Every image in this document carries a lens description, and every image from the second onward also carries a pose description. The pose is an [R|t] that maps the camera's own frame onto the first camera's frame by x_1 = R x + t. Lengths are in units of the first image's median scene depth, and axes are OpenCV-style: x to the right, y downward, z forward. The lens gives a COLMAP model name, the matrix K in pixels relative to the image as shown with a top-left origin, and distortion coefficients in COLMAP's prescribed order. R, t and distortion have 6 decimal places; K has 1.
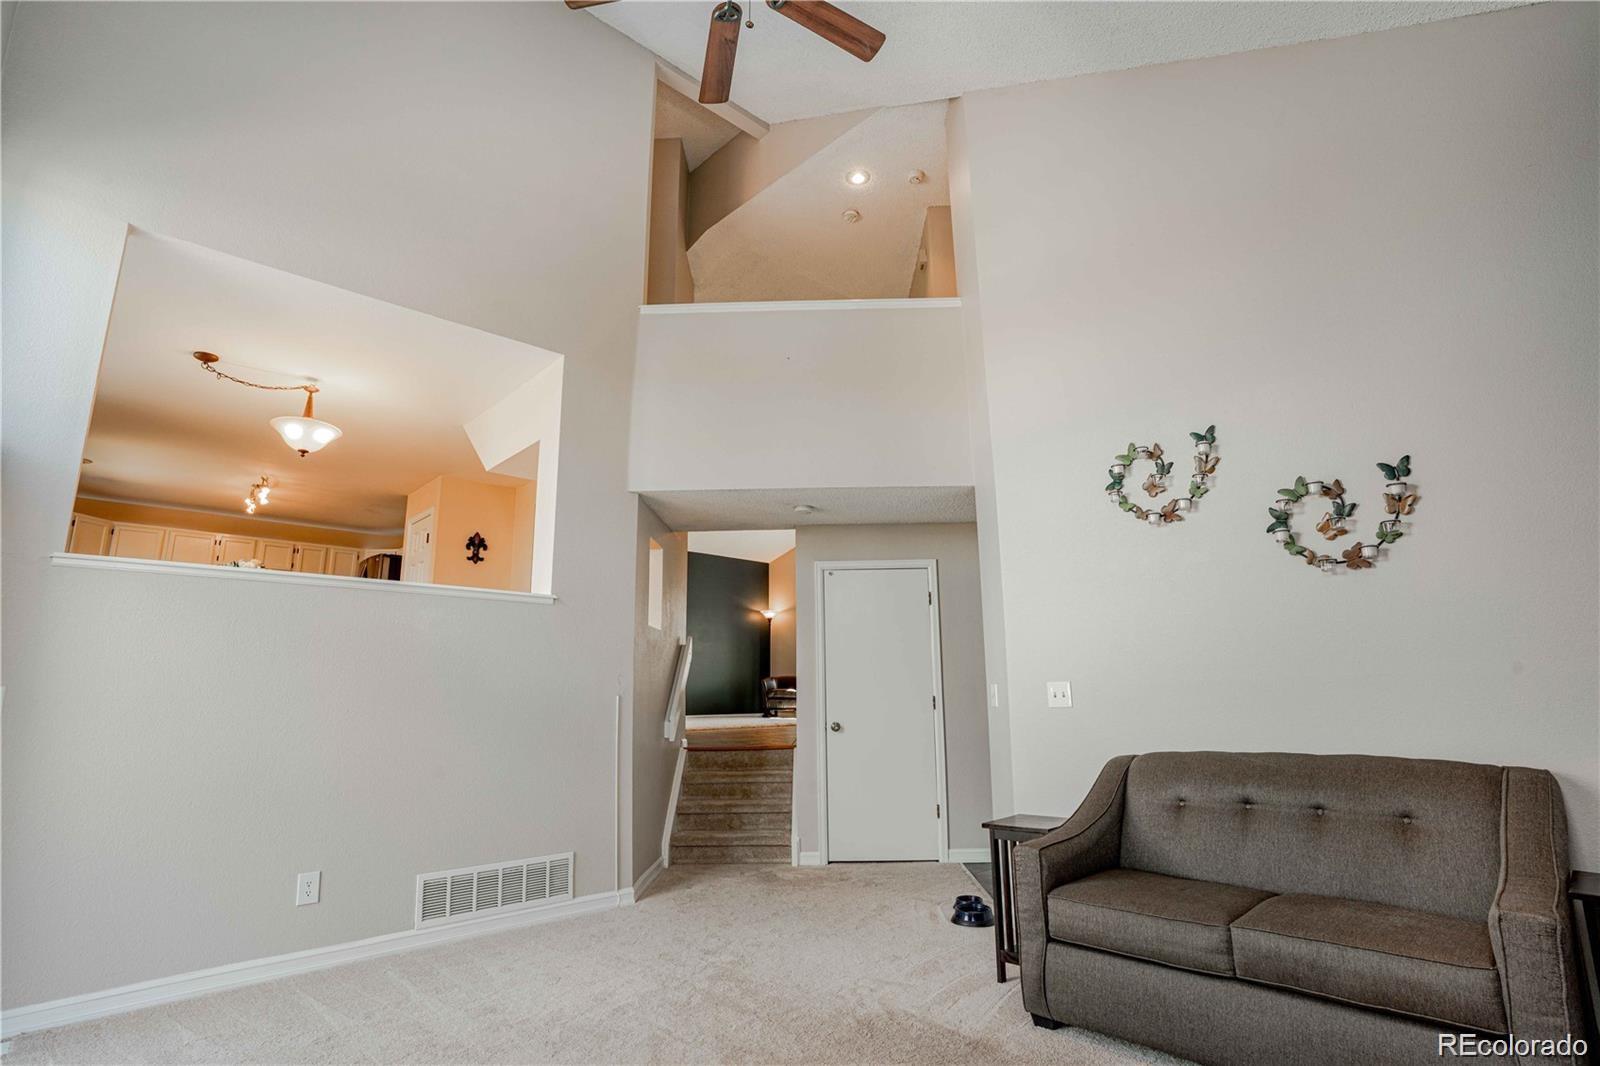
lens RADIAL K [[801.0, 0, 794.9], [0, 801.0, 493.7], [0, 0, 1]] dist [-0.065047, 0.028204]
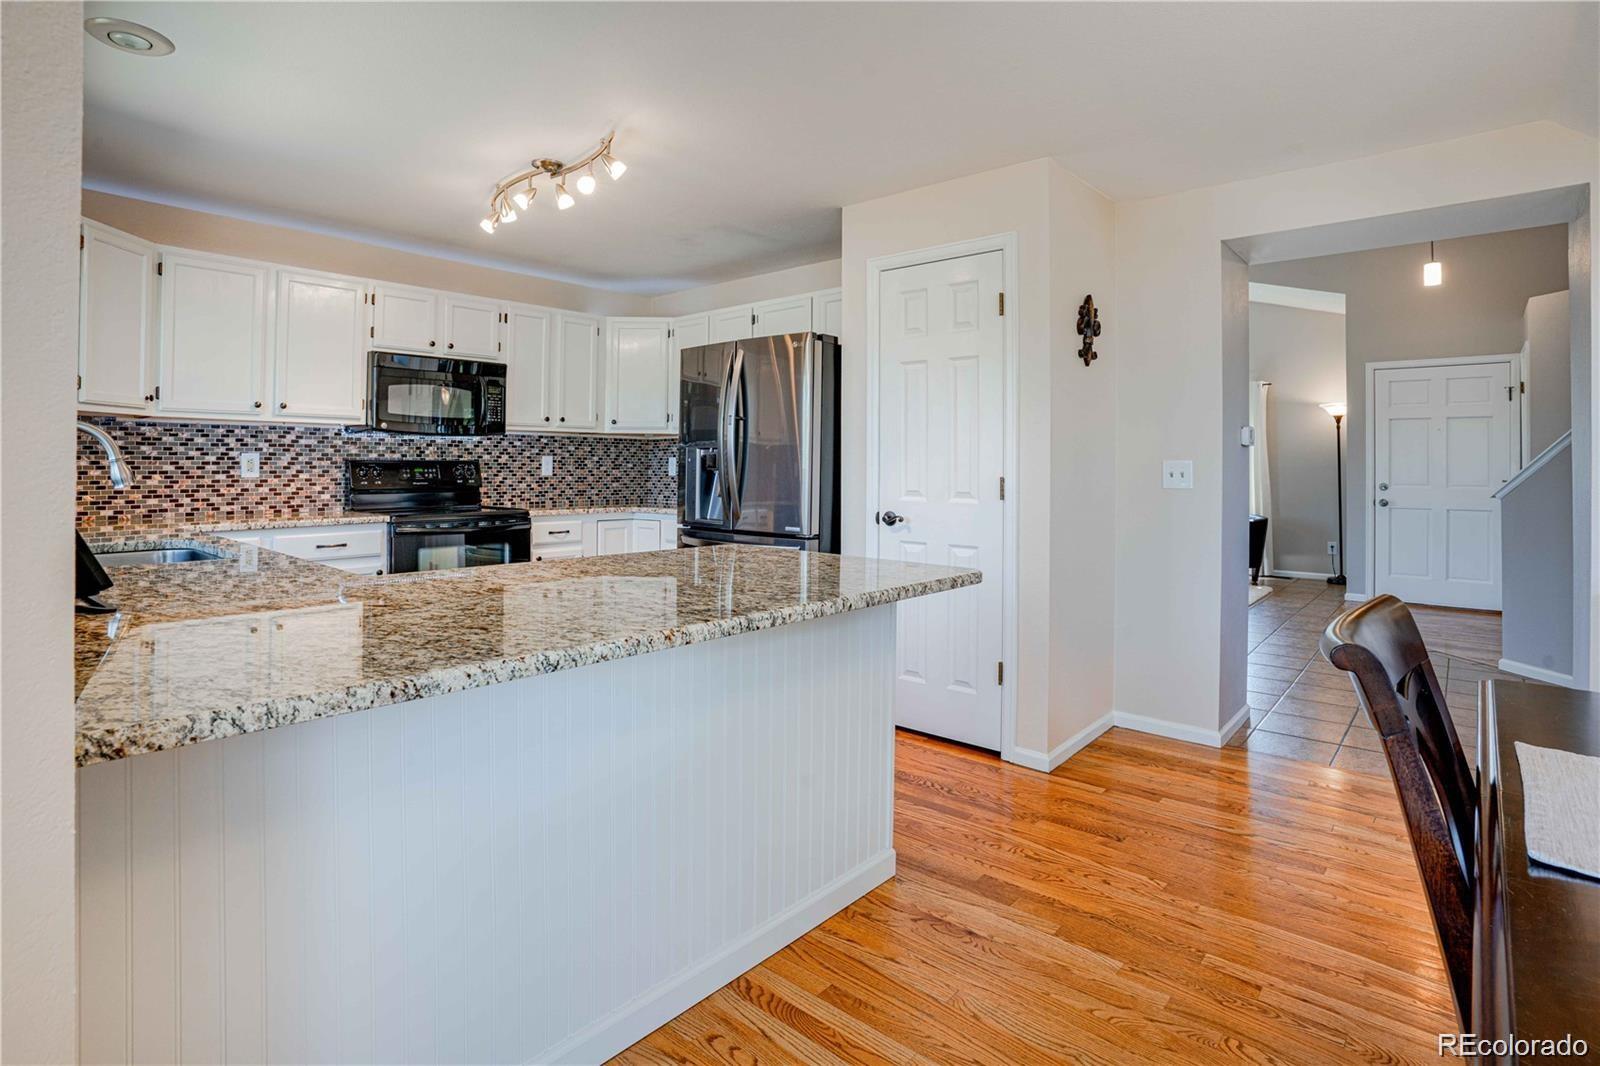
lens RADIAL K [[801.8, 0, 792.4], [0, 801.8, 463.3], [0, 0, 1]] dist [-0.030402, 0.000458]
pose [[0.995297, 0.014676, 0.095748, -0.562940], [-0.037821, 0.968875, 0.244644, 0.033594], [-0.089177, -0.247115, 0.964874, 0.509120]]
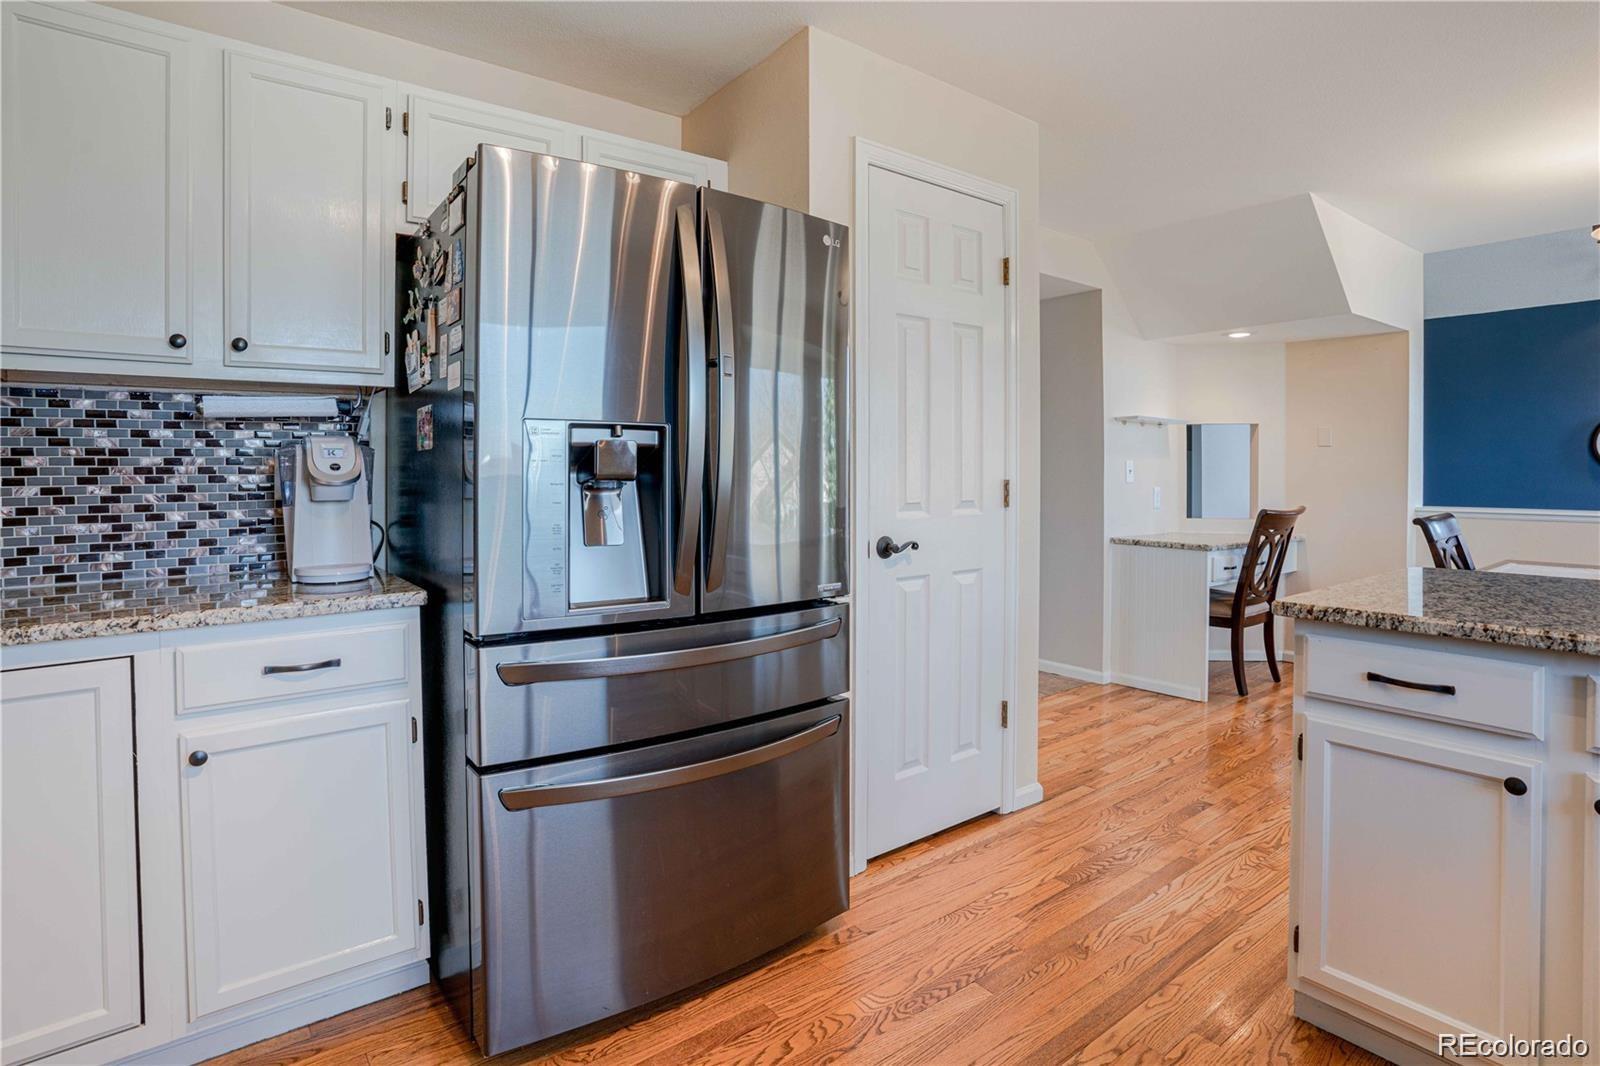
lens RADIAL K [[801.0, 0, 794.9], [0, 801.0, 493.7], [0, 0, 1]] dist [-0.065047, 0.028204]
pose [[0.102060, -0.014148, 0.994678, -0.768099], [-0.244998, 0.968742, 0.038918, 0.153824], [-0.964137, -0.247666, 0.095404, 0.956635]]
